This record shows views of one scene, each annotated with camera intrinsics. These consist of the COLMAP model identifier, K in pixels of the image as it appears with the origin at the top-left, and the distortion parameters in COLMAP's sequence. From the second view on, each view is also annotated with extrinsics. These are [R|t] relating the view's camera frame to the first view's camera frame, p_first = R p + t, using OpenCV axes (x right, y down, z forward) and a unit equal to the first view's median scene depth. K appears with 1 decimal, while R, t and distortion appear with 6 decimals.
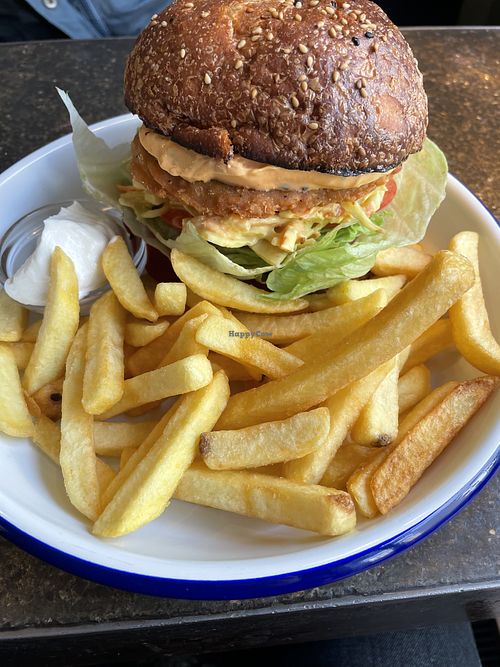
lens RADIAL K [[524.9, 0, 247.9], [0, 524.9, 332.9], [0, 0, 1]] dist [0.056178, -0.133996]
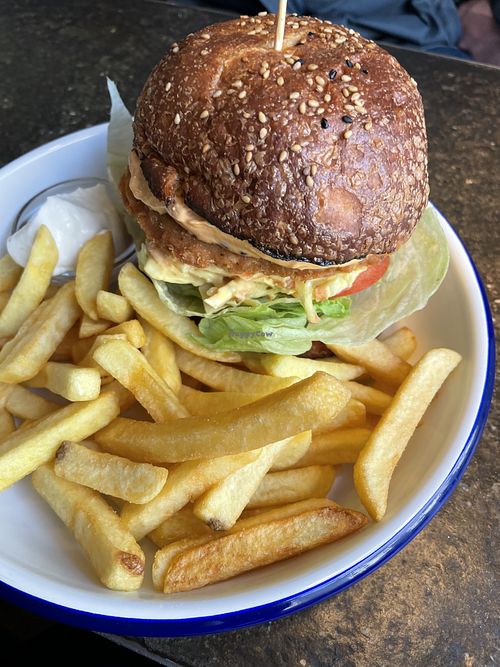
lens RADIAL K [[524.9, 0, 247.9], [0, 524.9, 332.9], [0, 0, 1]] dist [0.056178, -0.133996]
pose [[0.893125, 0.370364, -0.255260, 0.434469], [-0.354796, 0.928876, 0.106342, -0.255162], [0.276491, -0.004412, 0.961007, 0.079940]]
